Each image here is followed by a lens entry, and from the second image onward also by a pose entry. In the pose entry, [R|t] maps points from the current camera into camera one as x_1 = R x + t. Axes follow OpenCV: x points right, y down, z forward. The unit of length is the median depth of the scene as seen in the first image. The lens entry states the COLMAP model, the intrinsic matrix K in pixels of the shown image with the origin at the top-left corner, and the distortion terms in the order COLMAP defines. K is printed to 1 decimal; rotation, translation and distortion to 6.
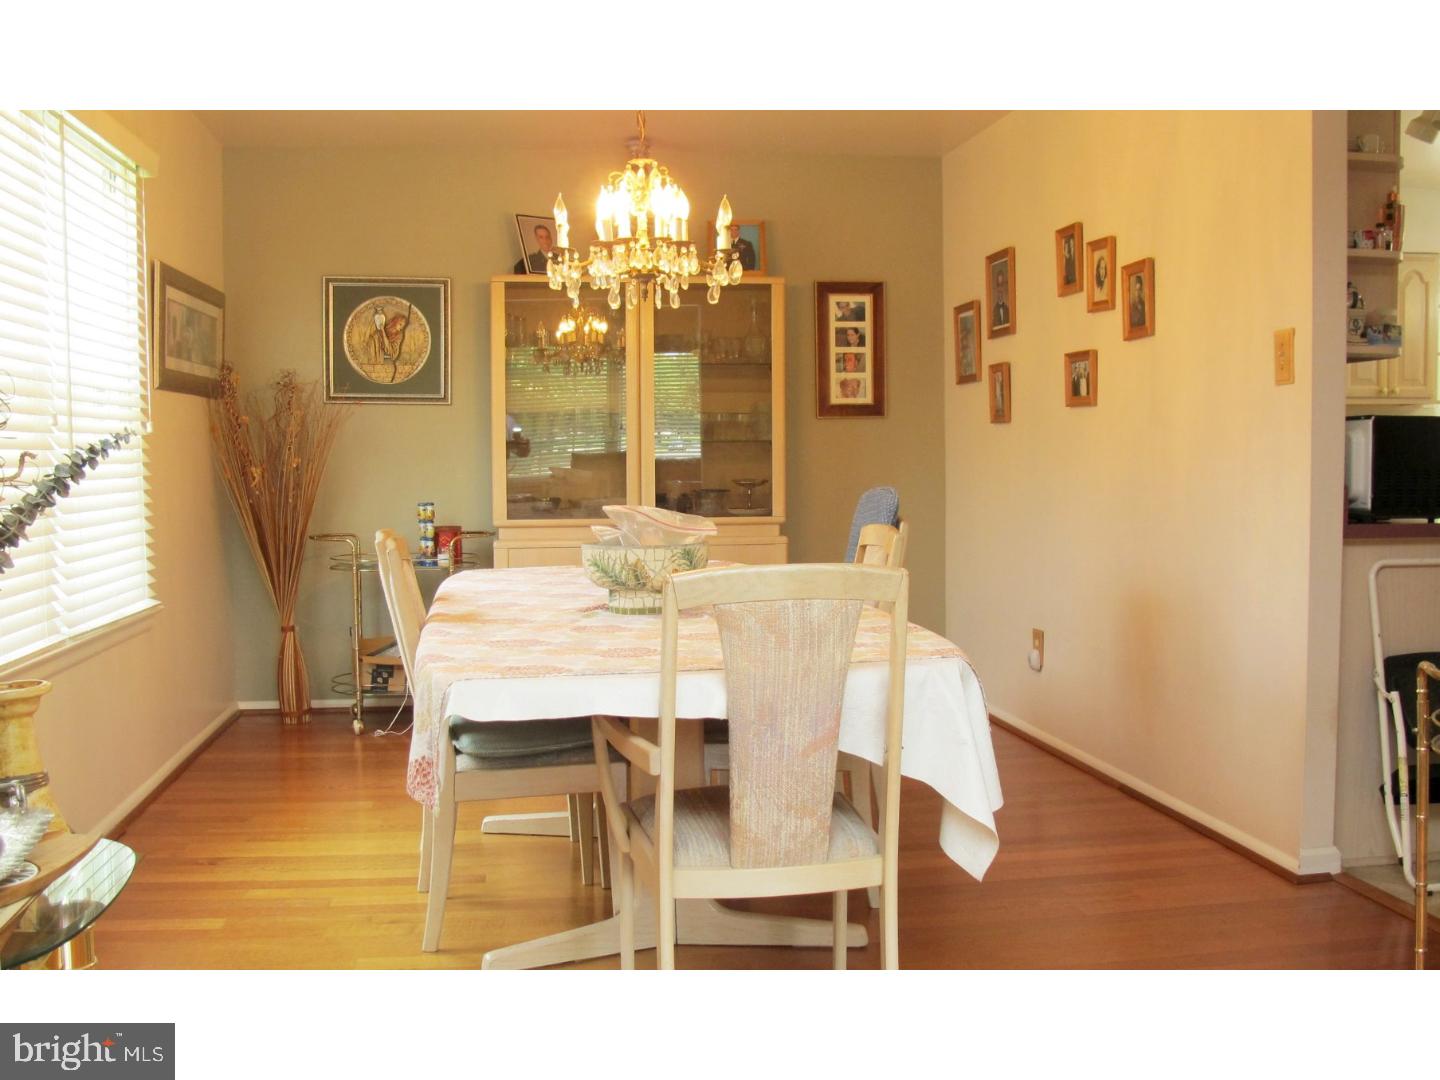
lens RADIAL K [[1347.5, 0, 756.3], [0, 1347.5, 539.7], [0, 0, 1]] dist [-0.156645, 0.131847]
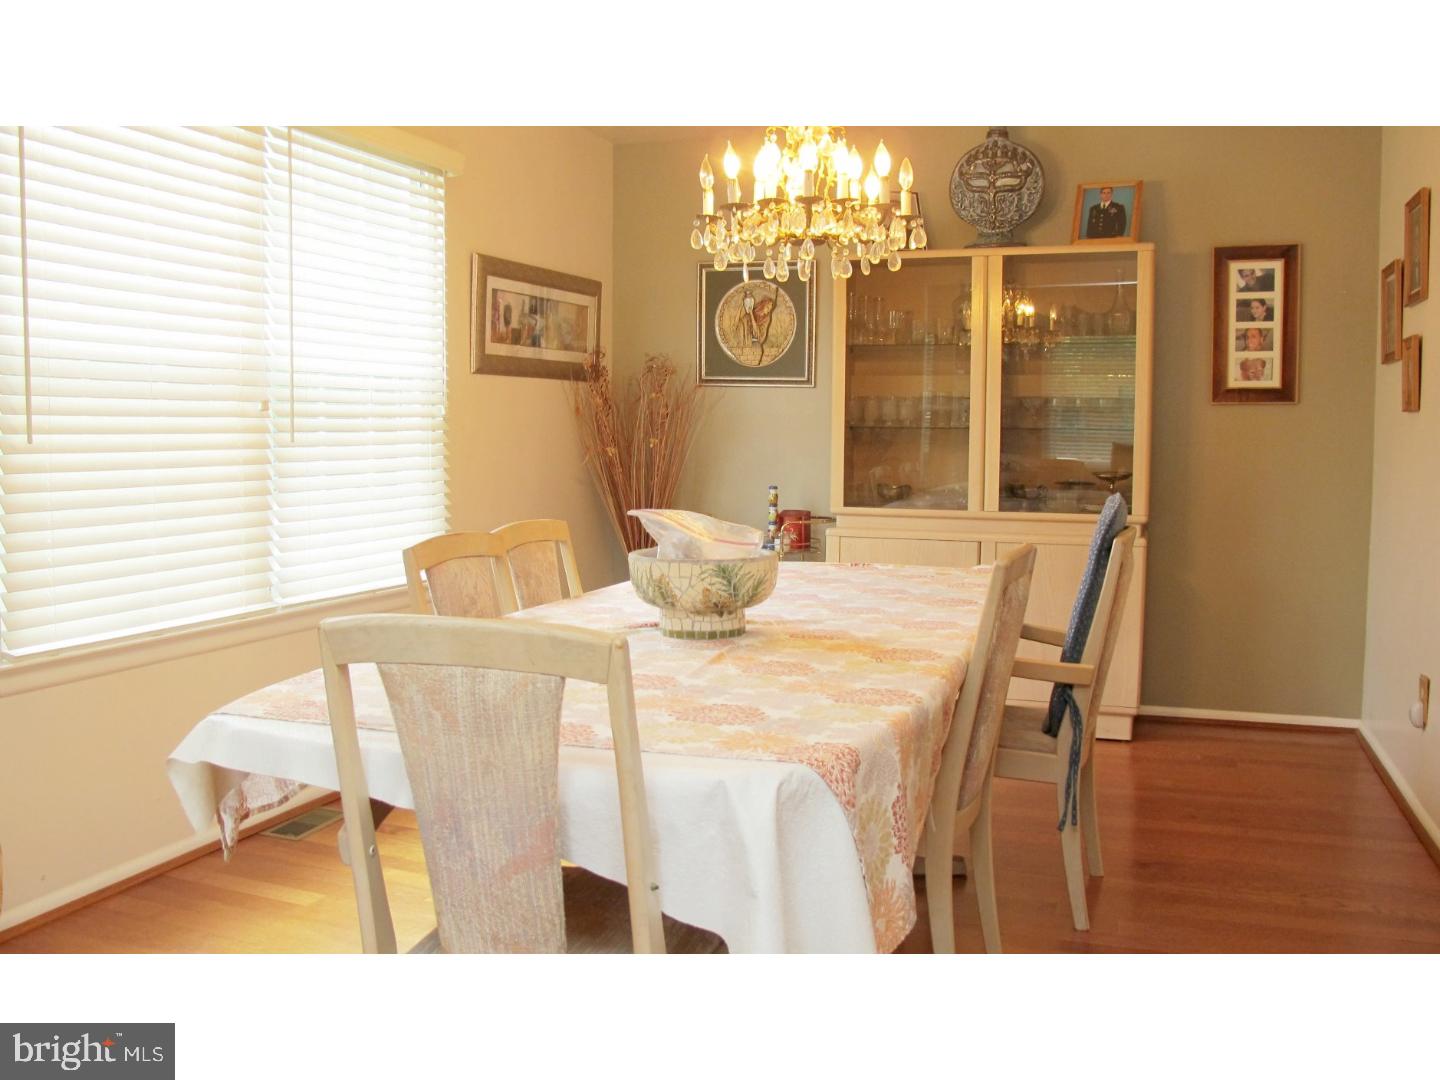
lens RADIAL K [[1235.9, 0, 723.5], [0, 1235.9, 520.8], [0, 0, 1]] dist [-0.133664, 0.084394]
pose [[0.874759, 0.046700, -0.482302, 0.160642], [-0.041993, 0.998906, 0.020557, -0.018459], [0.482734, 0.002271, 0.875764, 0.168469]]
